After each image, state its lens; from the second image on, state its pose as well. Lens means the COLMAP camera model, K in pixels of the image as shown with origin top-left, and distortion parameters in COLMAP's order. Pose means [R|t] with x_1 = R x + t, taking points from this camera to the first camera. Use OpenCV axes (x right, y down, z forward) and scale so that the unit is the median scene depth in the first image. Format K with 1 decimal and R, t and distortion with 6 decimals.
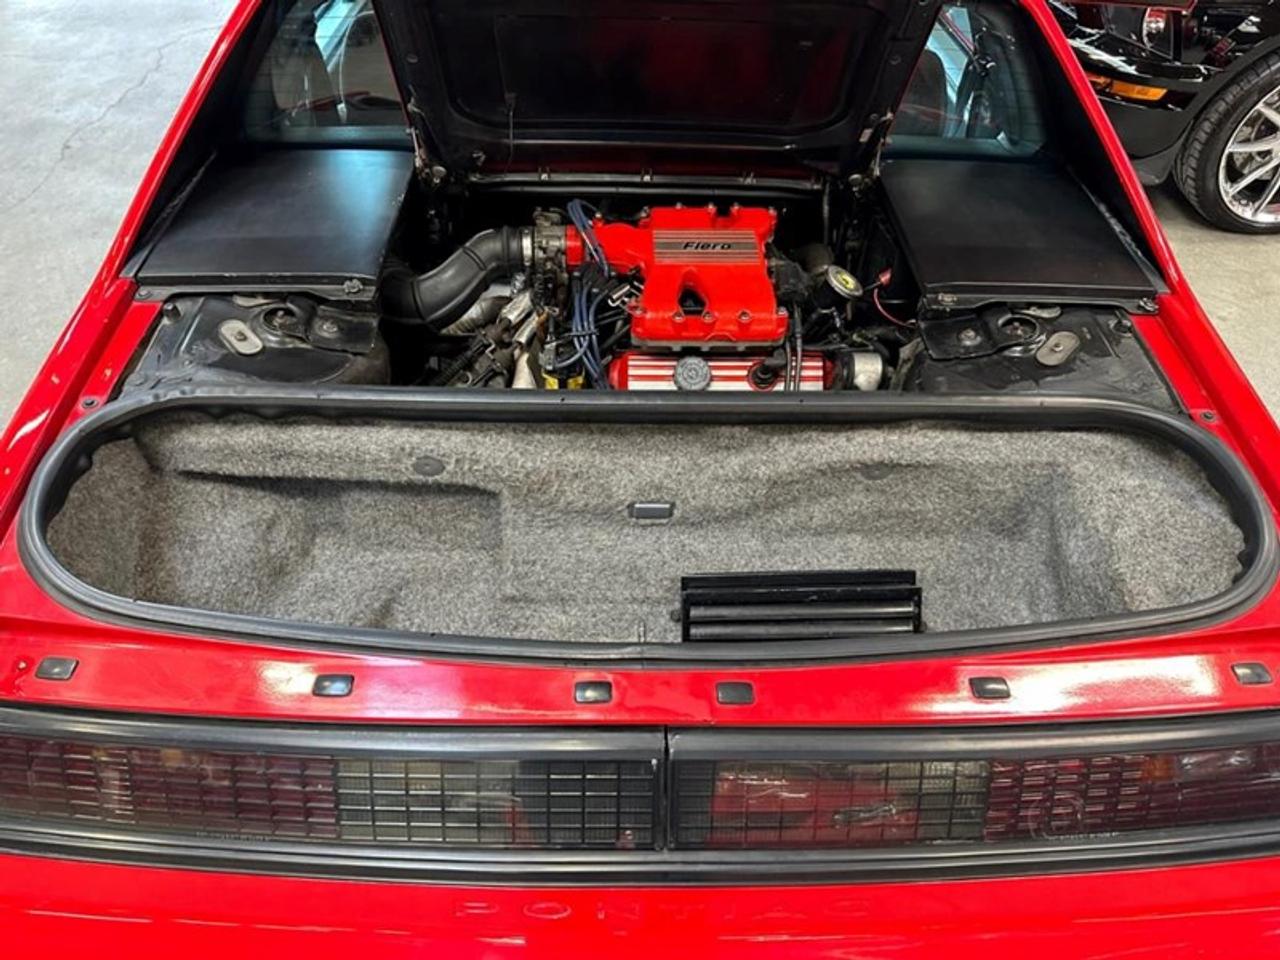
lens RADIAL K [[892.5, 0, 639.9], [0, 892.5, 498.9], [0, 0, 1]] dist [0.053506, -0.077872]
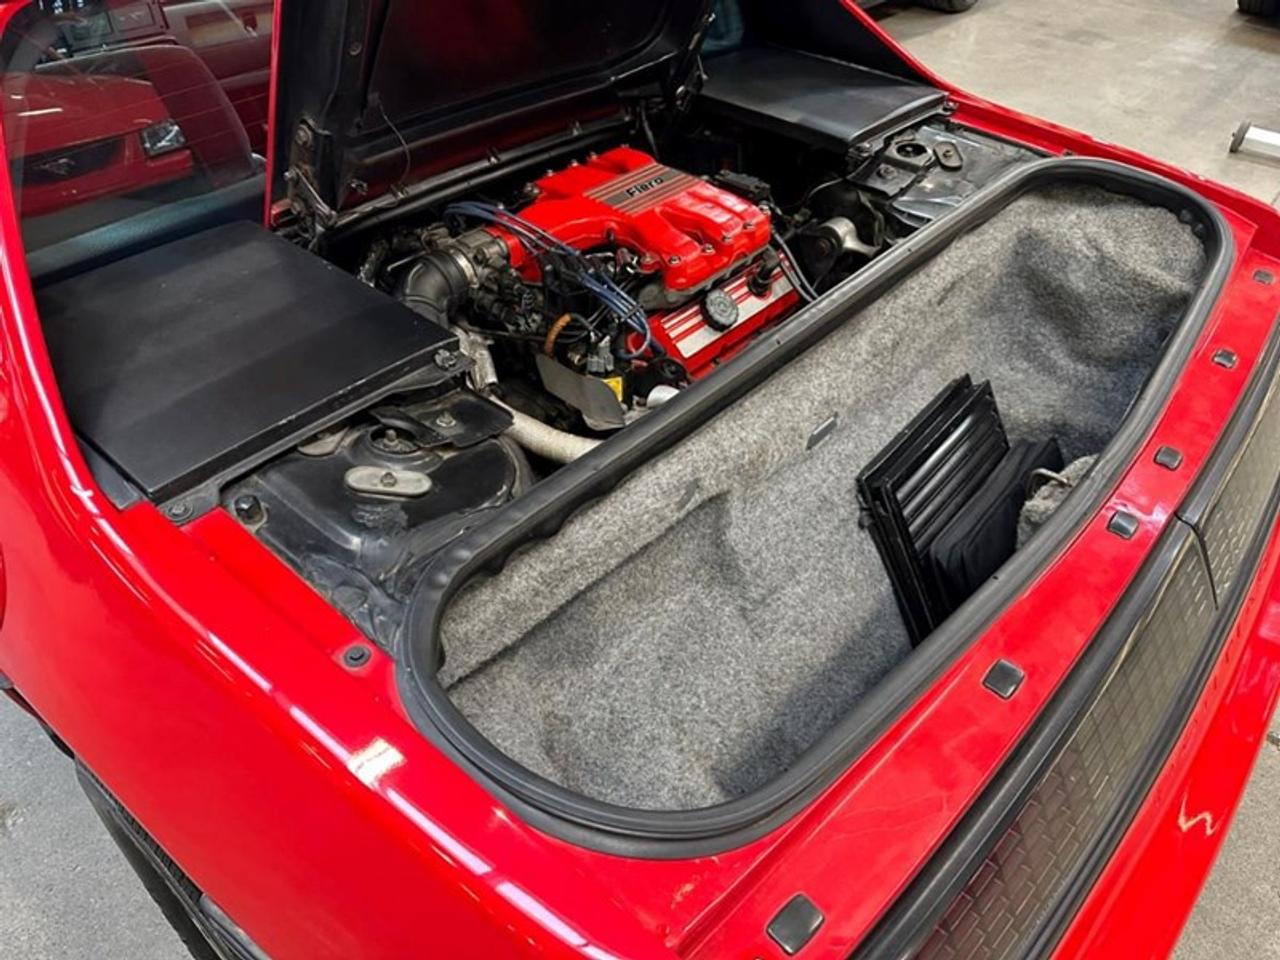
lens RADIAL K [[892.5, 0, 639.9], [0, 892.5, 498.9], [0, 0, 1]] dist [0.053506, -0.077872]
pose [[0.664430, -0.500888, 0.554656, -0.617301], [0.515884, 0.844377, 0.144540, -0.147905], [-0.540737, 0.190101, 0.819430, 0.302413]]
